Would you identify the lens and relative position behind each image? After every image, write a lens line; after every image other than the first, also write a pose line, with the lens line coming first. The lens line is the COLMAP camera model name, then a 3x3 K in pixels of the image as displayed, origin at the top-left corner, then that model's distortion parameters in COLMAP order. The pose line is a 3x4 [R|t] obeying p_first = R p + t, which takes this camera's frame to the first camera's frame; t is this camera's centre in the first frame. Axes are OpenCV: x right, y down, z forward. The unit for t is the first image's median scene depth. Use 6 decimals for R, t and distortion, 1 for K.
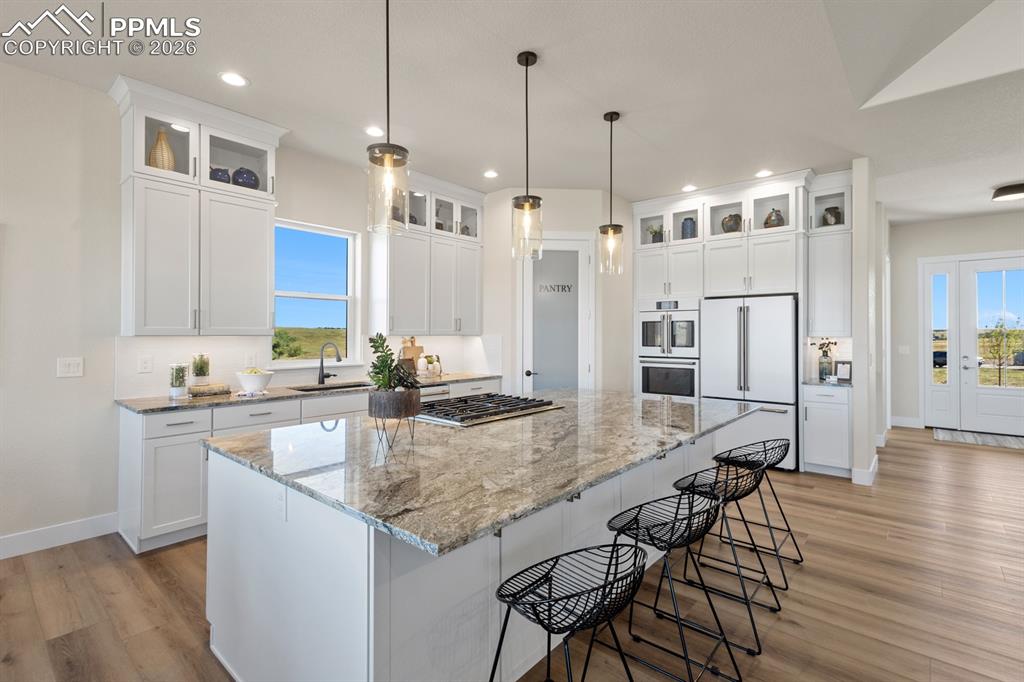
lens RADIAL K [[472.4, 0, 512.8], [0, 472.4, 334.5], [0, 0, 1]] dist [-0.002929, -0.000295]
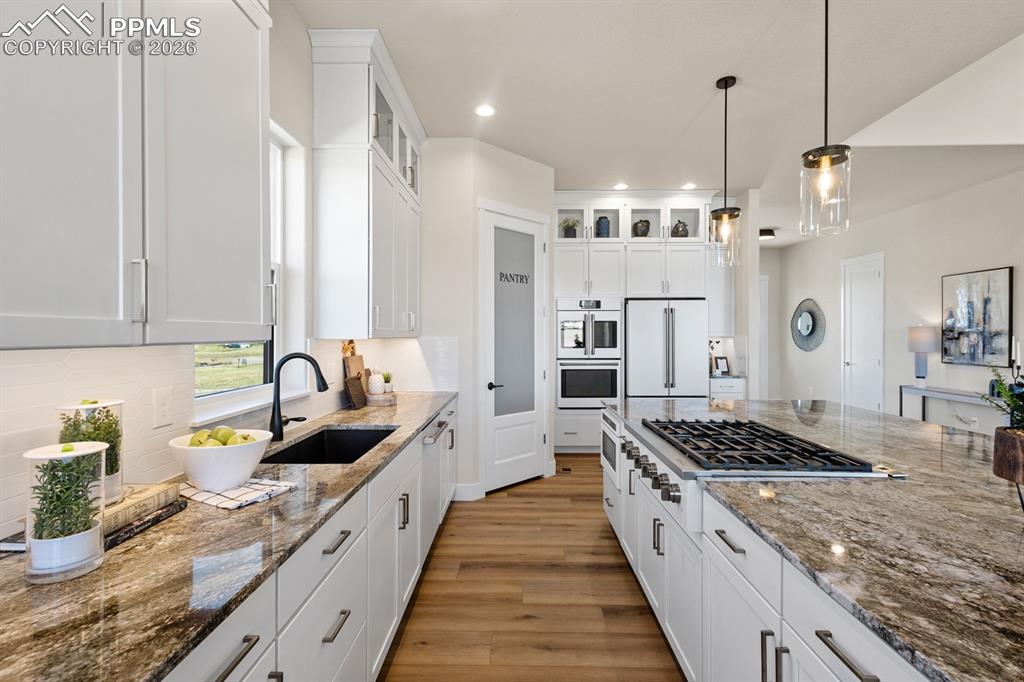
lens RADIAL K [[472.4, 0, 512.1], [0, 472.4, 339.4], [0, 0, 1]] dist [-0.002929, -0.000295]
pose [[0.765268, -0.009322, 0.643645, -0.430522], [0.003715, 0.999942, 0.010066, -0.001237], [-0.643701, -0.005312, 0.765258, 0.385047]]
